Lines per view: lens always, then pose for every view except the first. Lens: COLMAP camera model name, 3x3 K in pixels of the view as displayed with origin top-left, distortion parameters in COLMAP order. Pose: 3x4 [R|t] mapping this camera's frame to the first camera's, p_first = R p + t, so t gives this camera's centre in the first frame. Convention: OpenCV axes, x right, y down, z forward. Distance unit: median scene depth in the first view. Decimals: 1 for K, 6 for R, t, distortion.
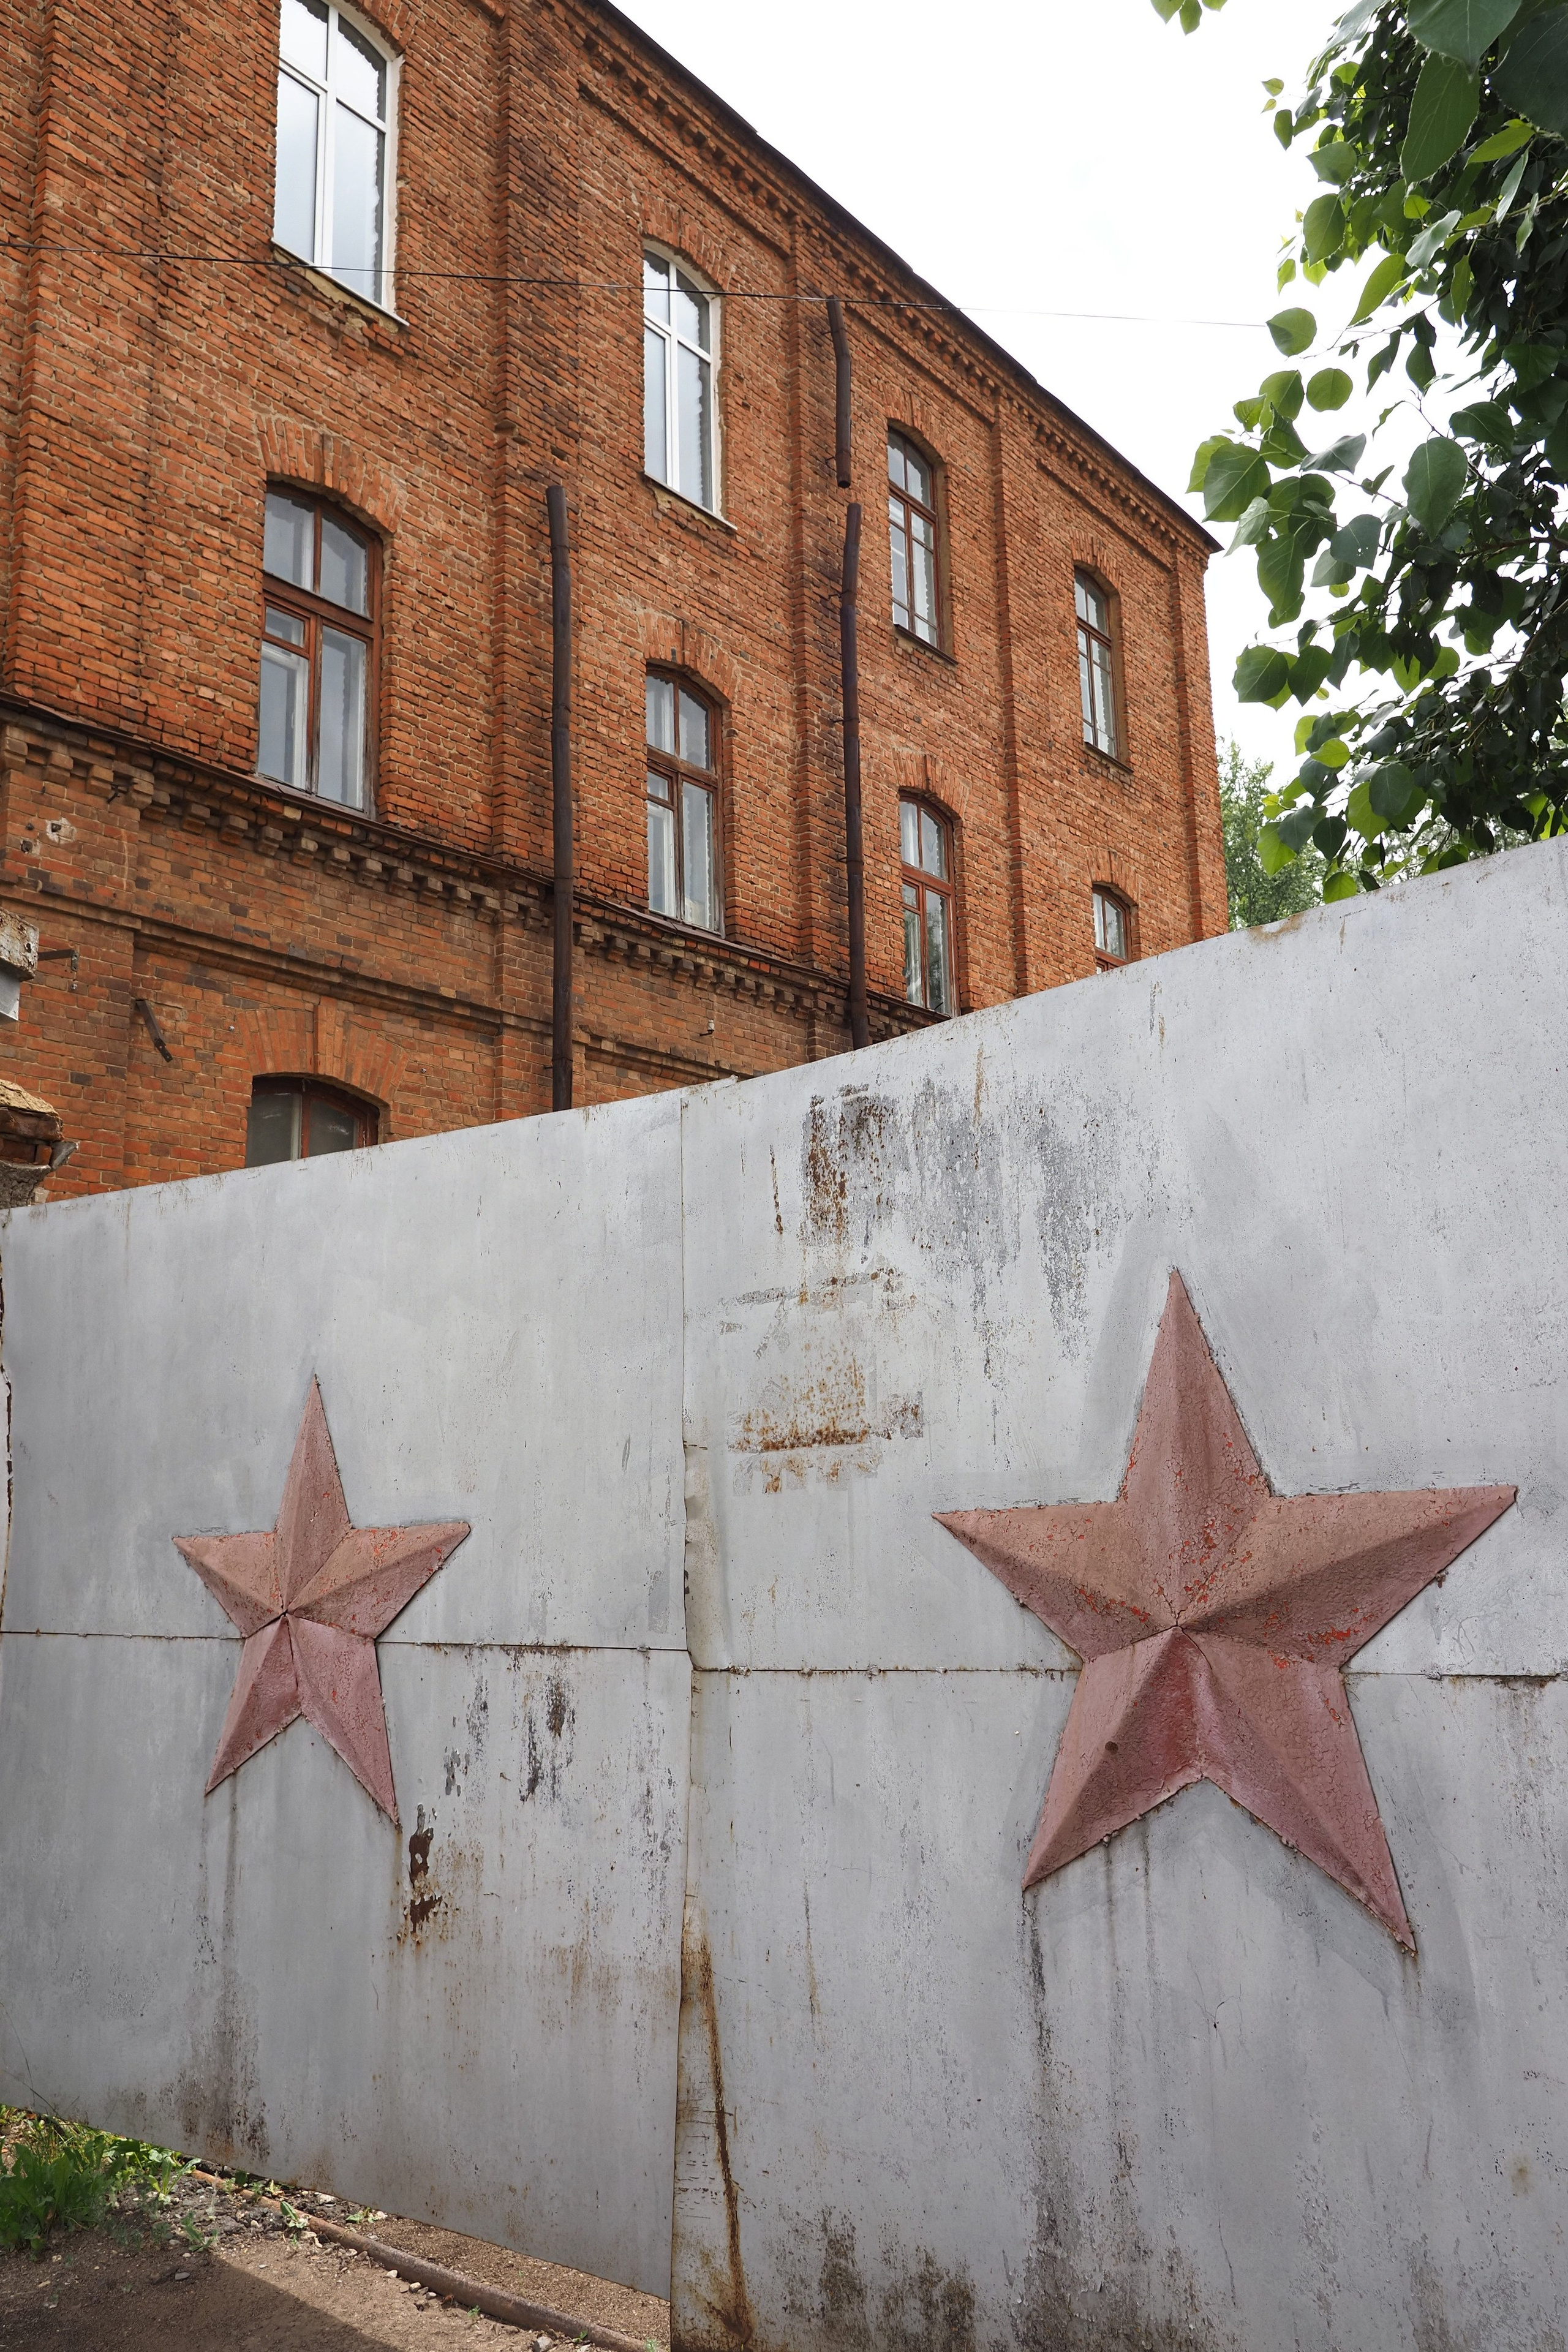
lens RADIAL K [[1791.5, 0, 780.8], [0, 1791.5, 1174.2], [0, 0, 1]] dist [0.000795, -0.003703]
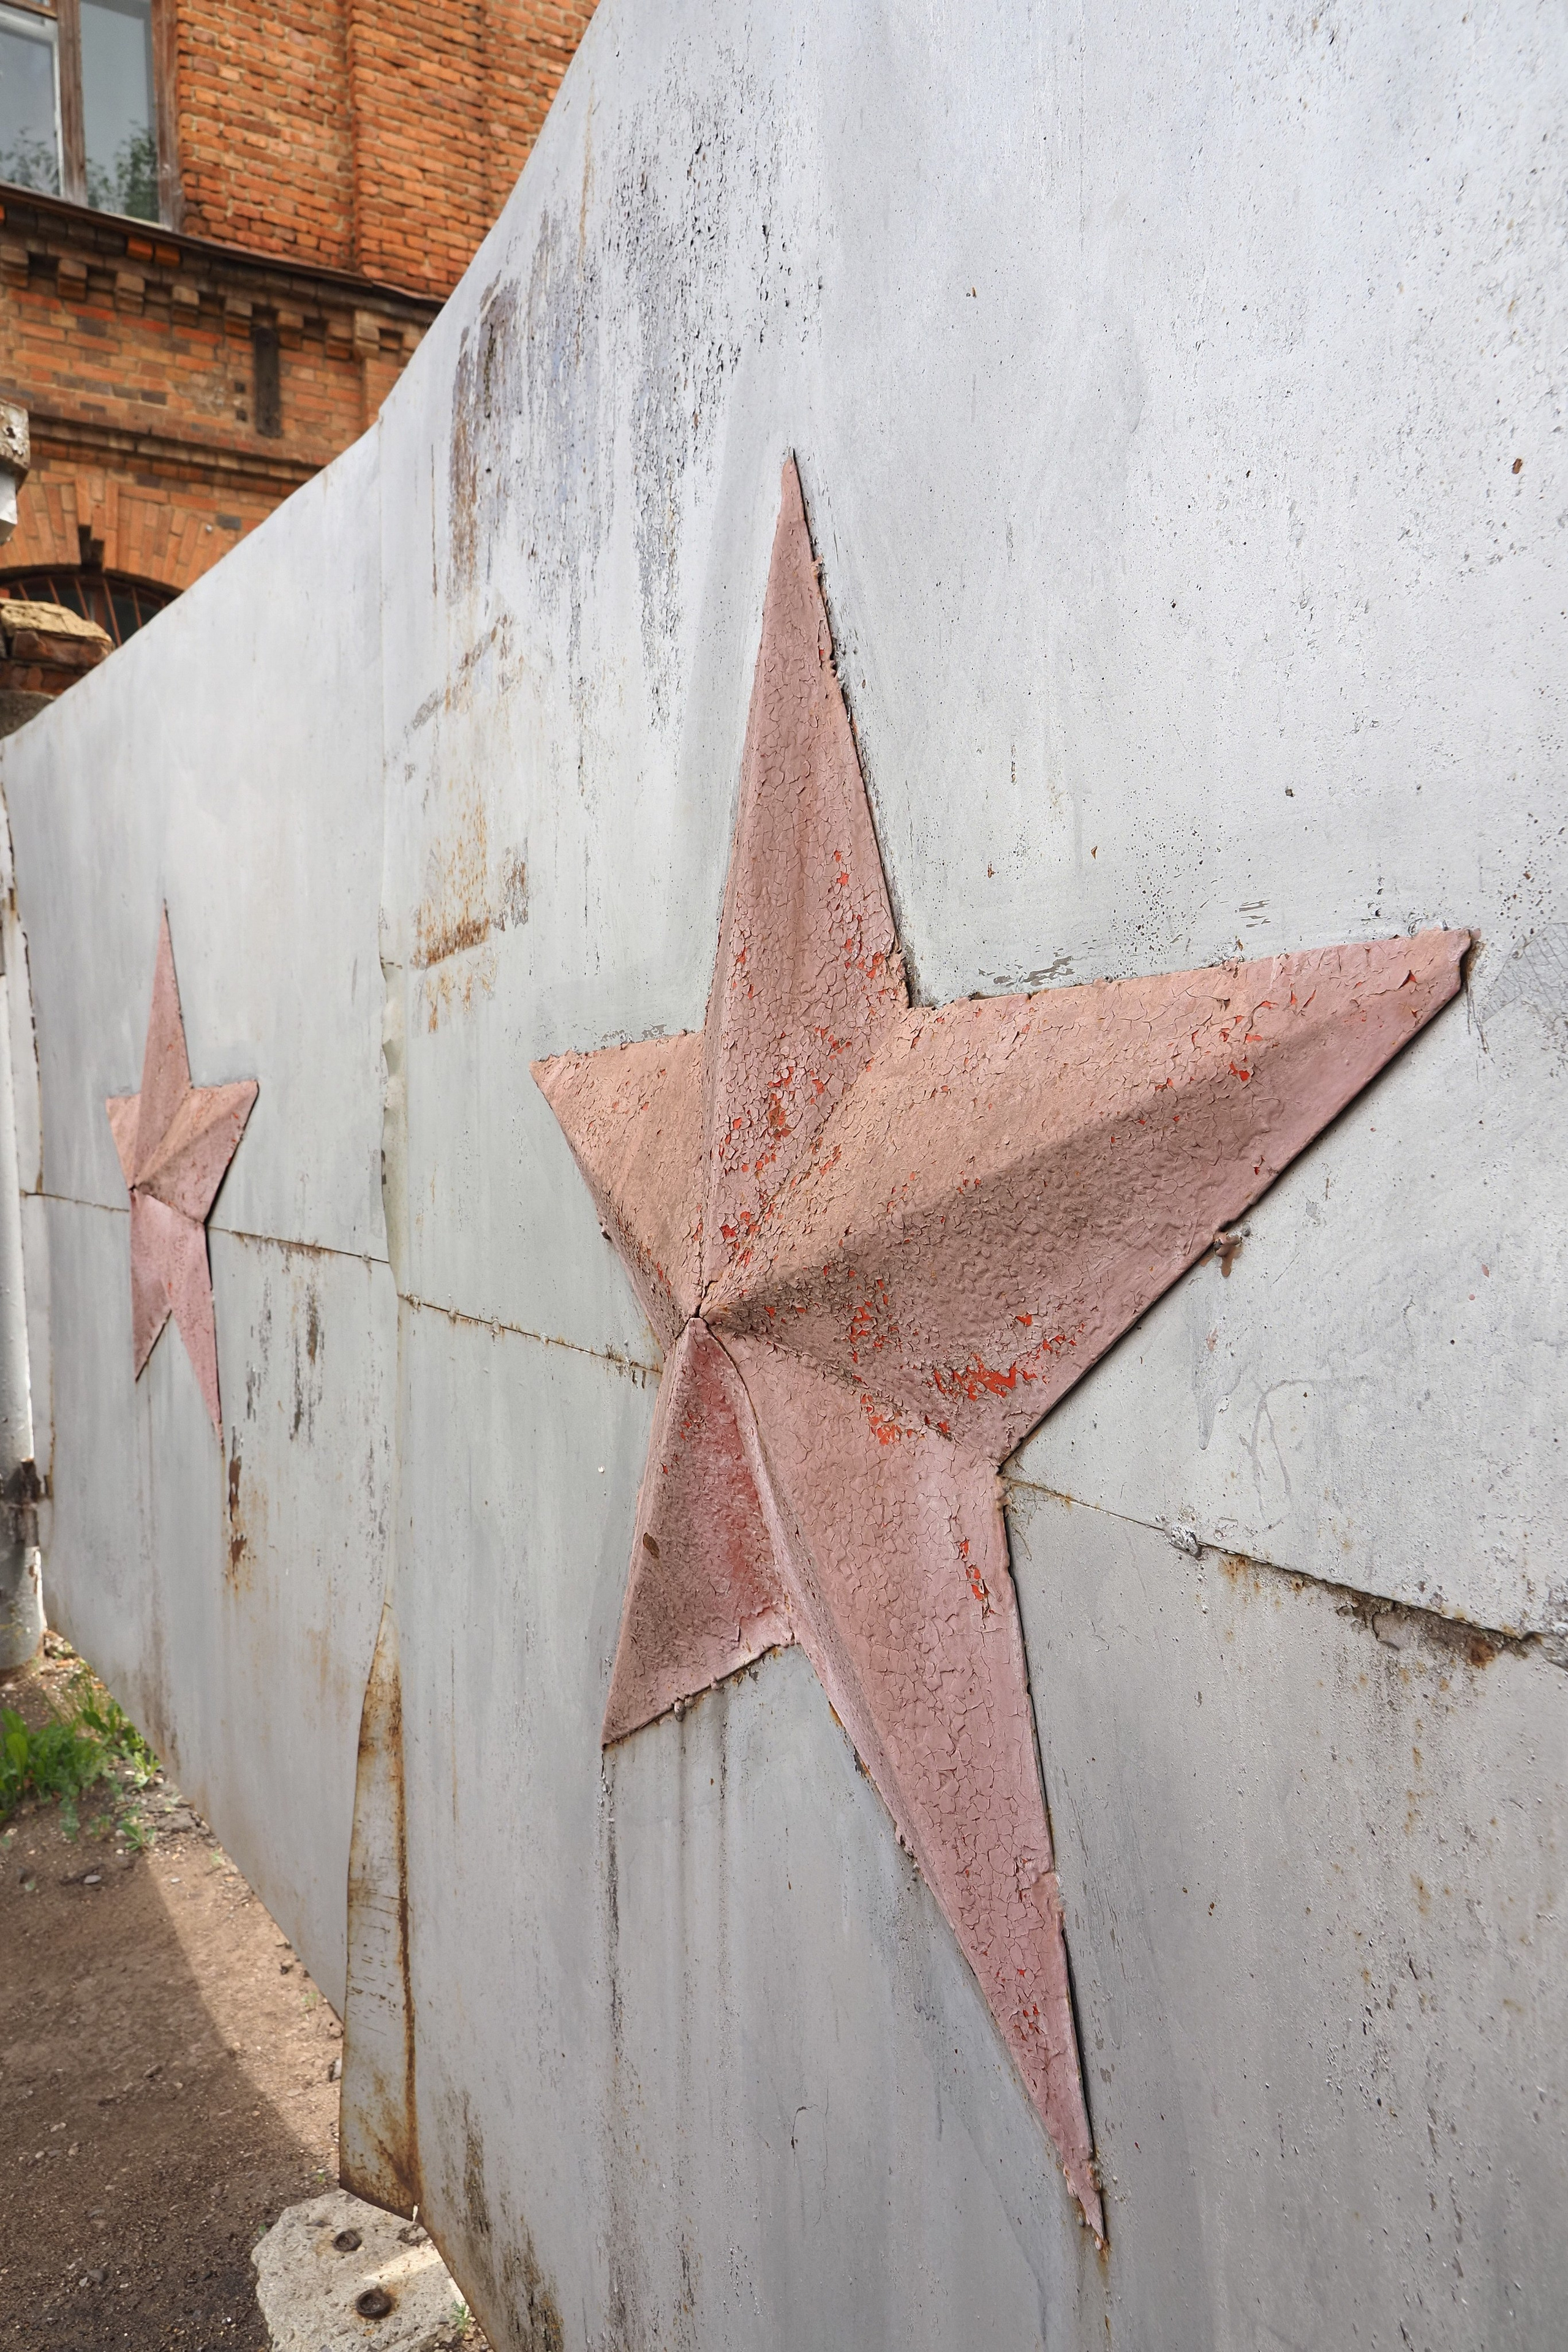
lens RADIAL K [[1511.3, 0, 783.1], [0, 1511.3, 1183.8], [0, 0, 1]] dist [0.000285, 0.000881]
pose [[0.943958, 0.022266, -0.329314, 0.314124], [0.062327, 0.967748, 0.244087, 0.120627], [0.324128, -0.250933, 0.912126, 0.609534]]
